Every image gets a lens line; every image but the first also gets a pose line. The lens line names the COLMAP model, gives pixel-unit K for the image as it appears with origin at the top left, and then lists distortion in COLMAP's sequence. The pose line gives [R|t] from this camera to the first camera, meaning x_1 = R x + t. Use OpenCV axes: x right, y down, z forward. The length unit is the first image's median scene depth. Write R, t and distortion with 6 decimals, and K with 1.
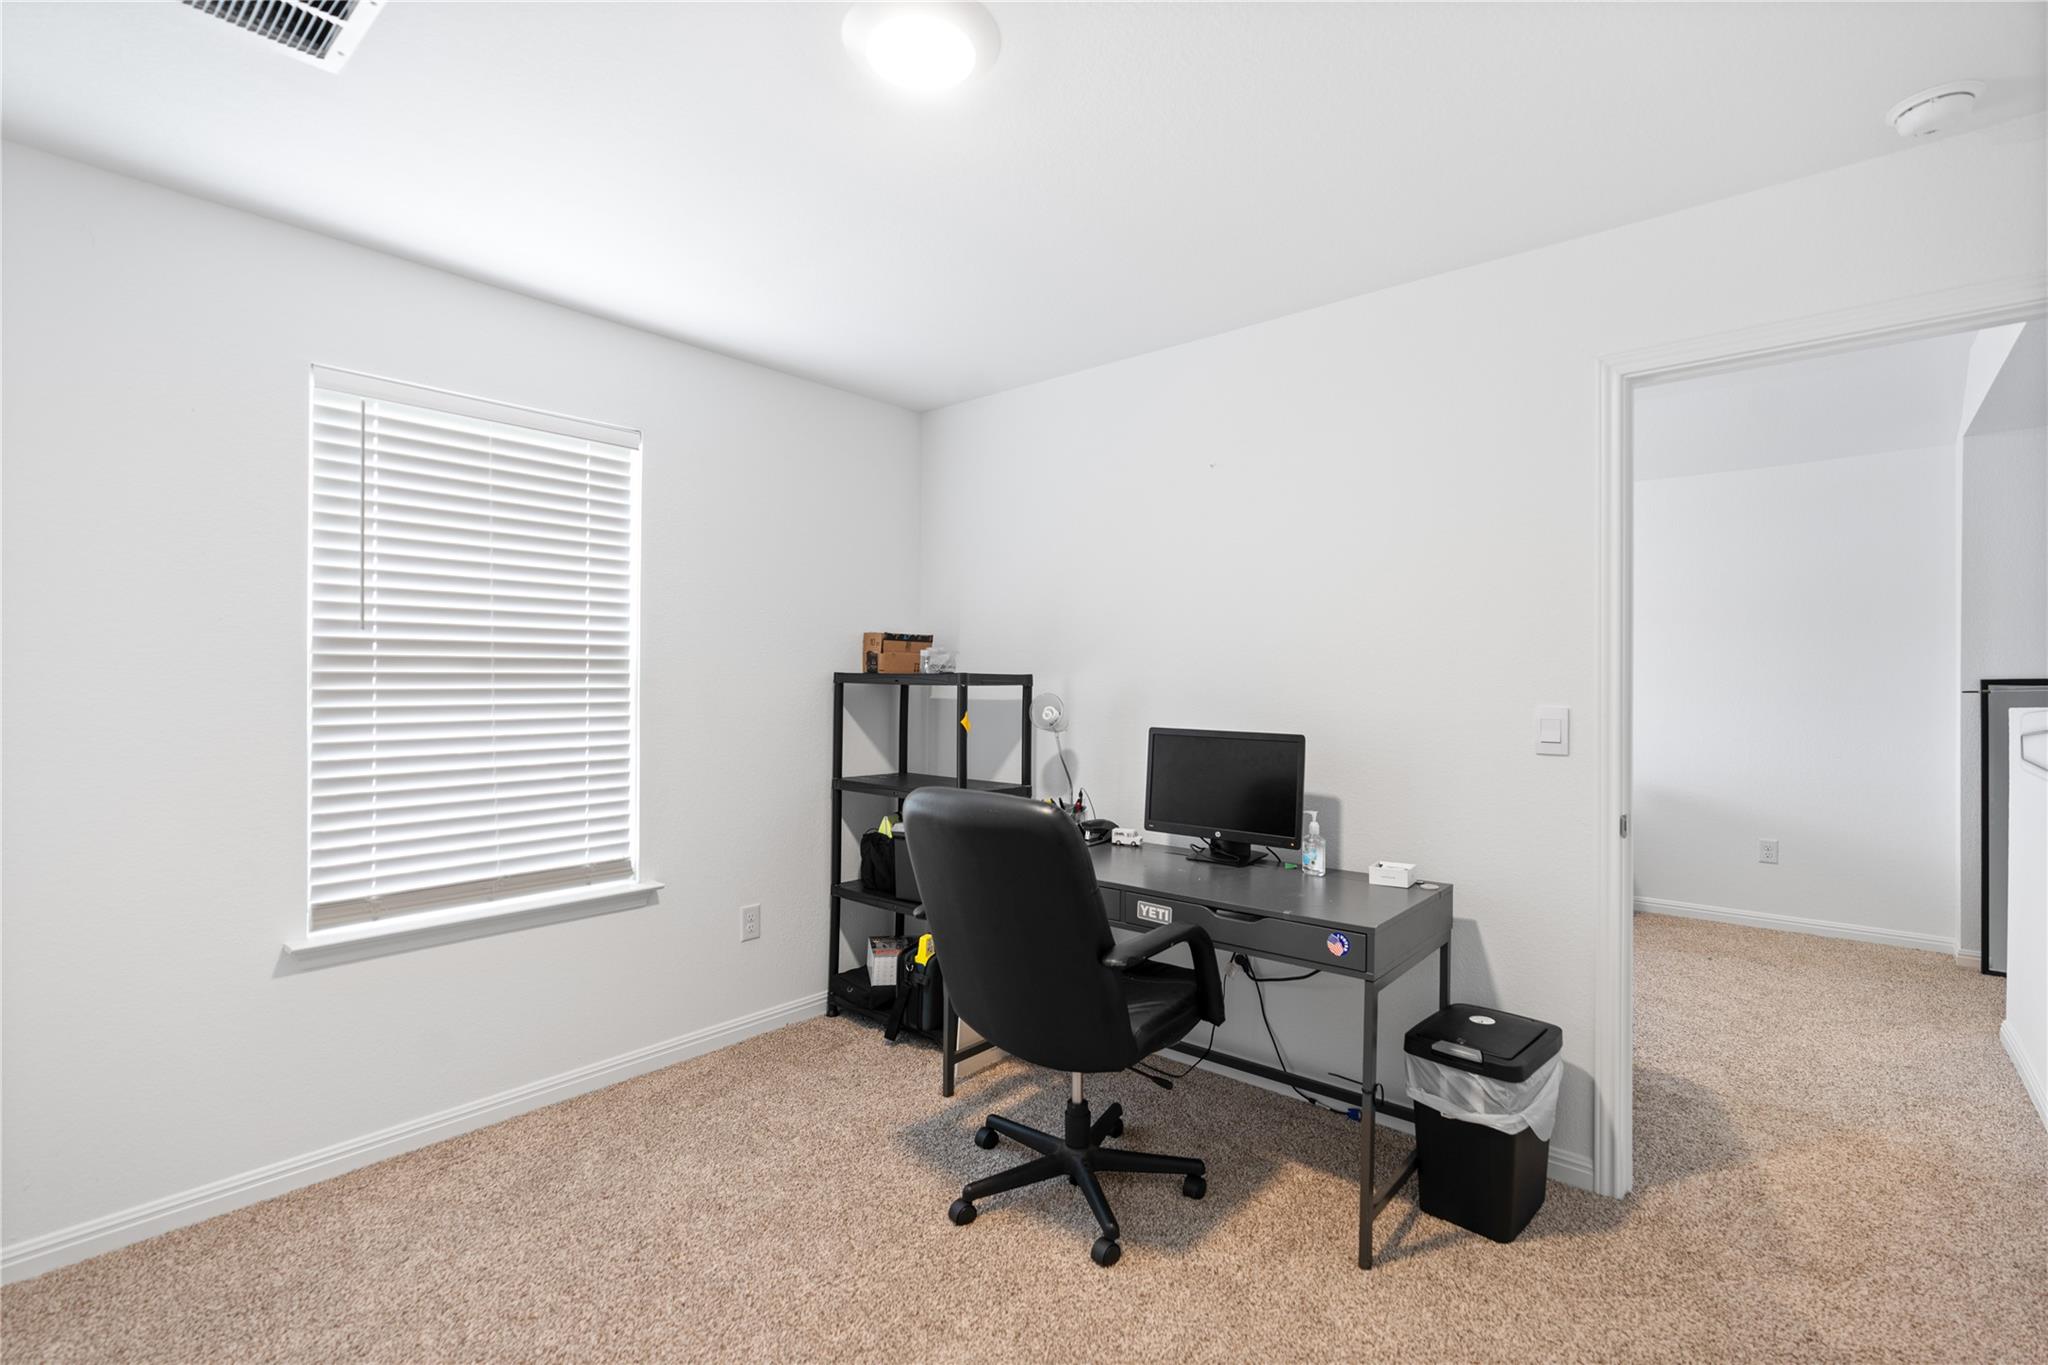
lens RADIAL K [[940.4, 0, 1037.9], [0, 940.4, 636.2], [0, 0, 1]] dist [-0.001126, -0.000120]
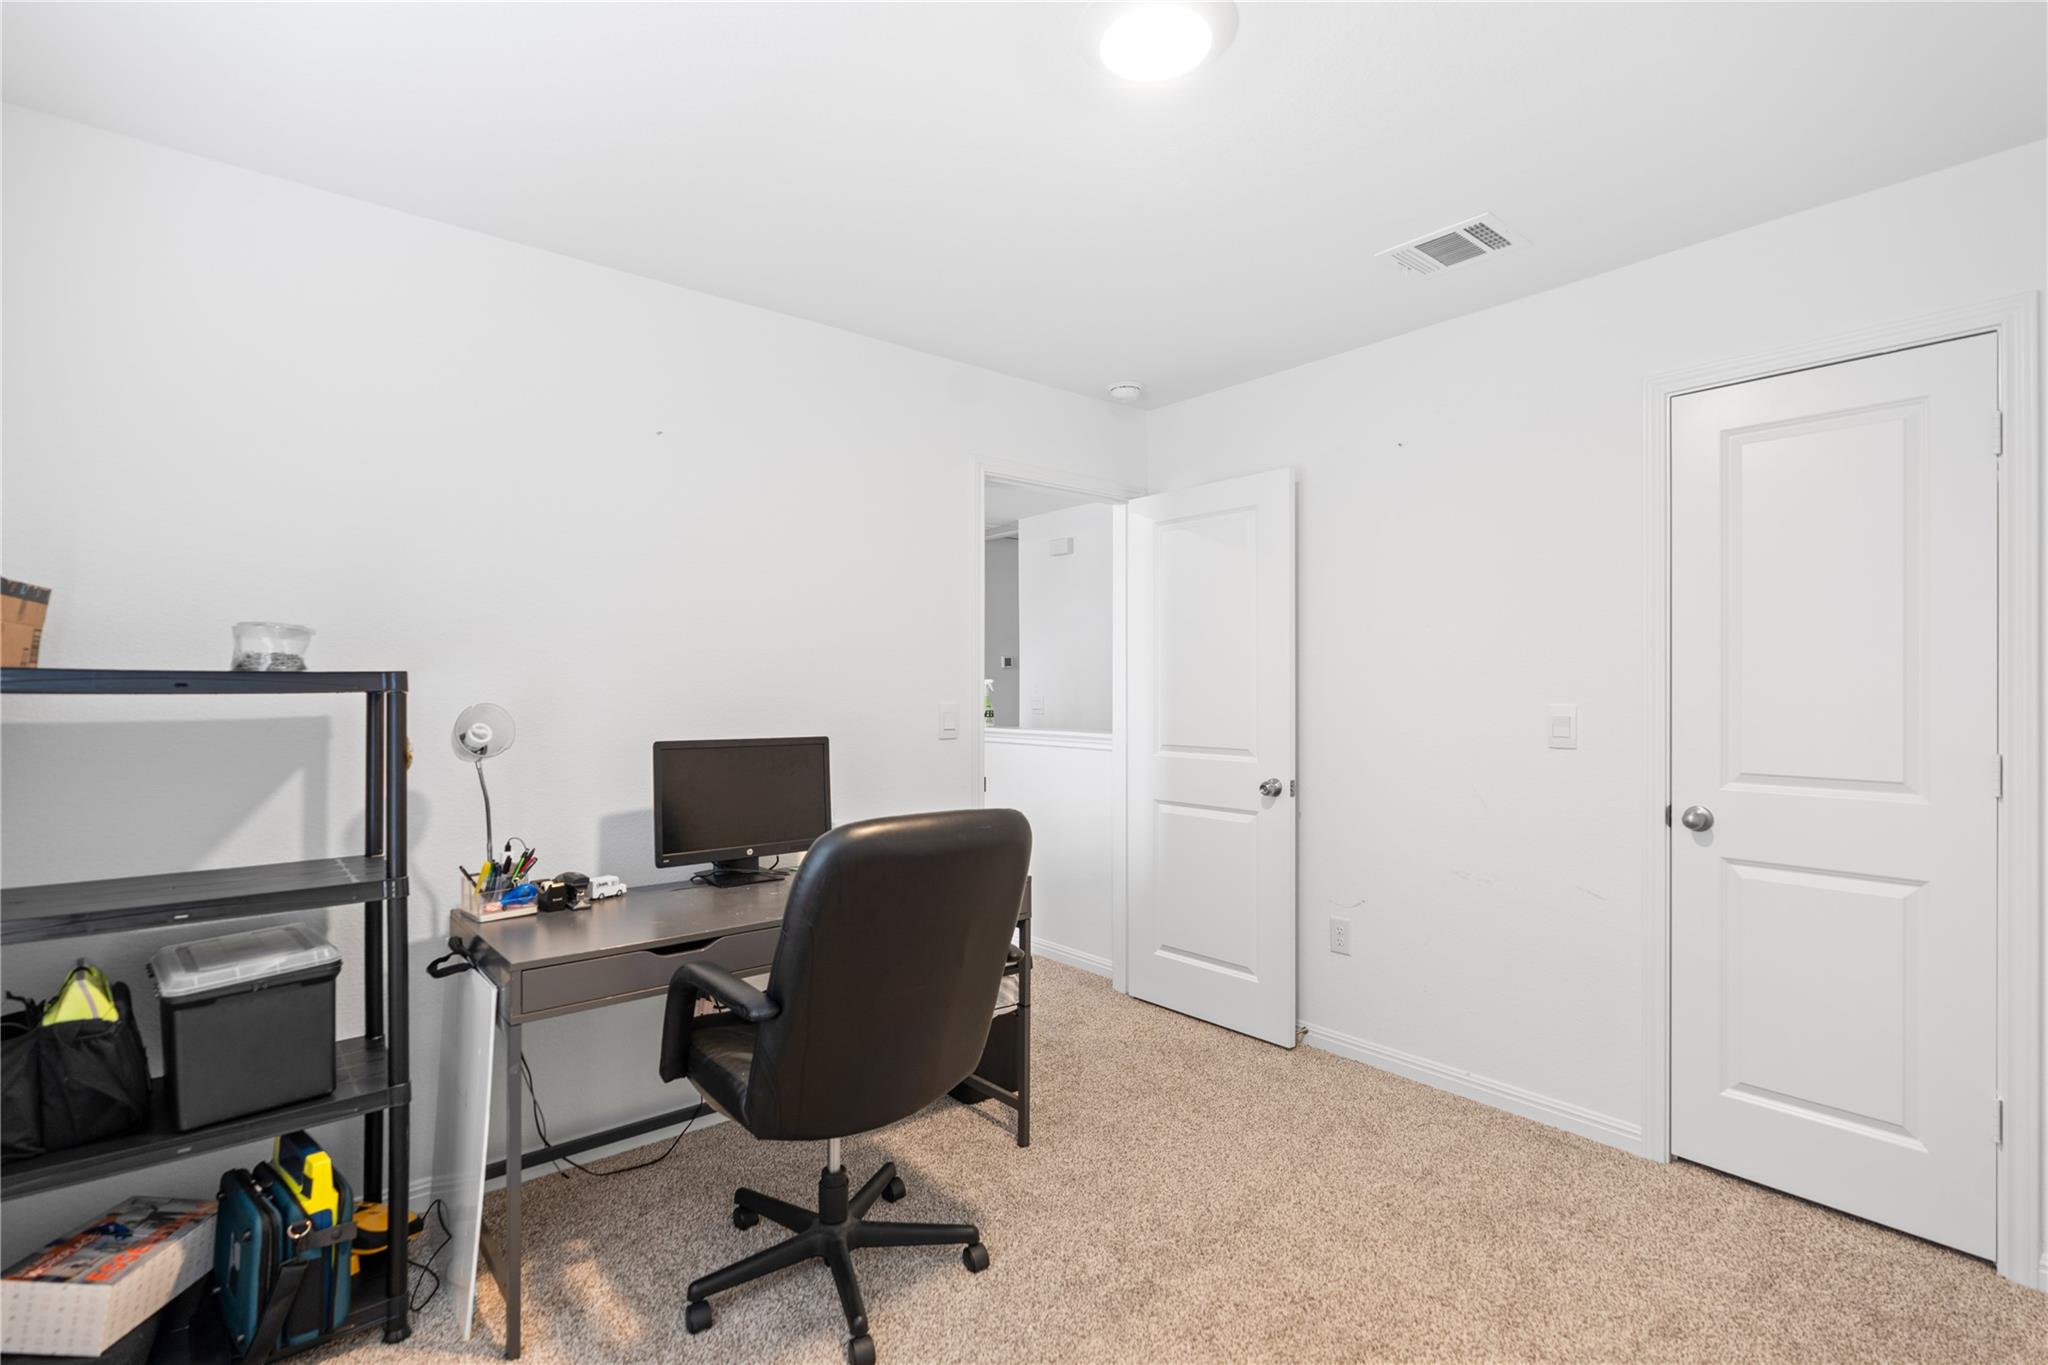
lens RADIAL K [[951.9, 0, 1024.0], [0, 951.9, 682.5], [0, 0, 1]] dist [0.003363, 0.000362]
pose [[0.172614, 0.000669, 0.984989, -0.611815], [-0.040376, 0.999164, 0.006398, 0.028339], [-0.984162, -0.040875, 0.172497, 0.540613]]
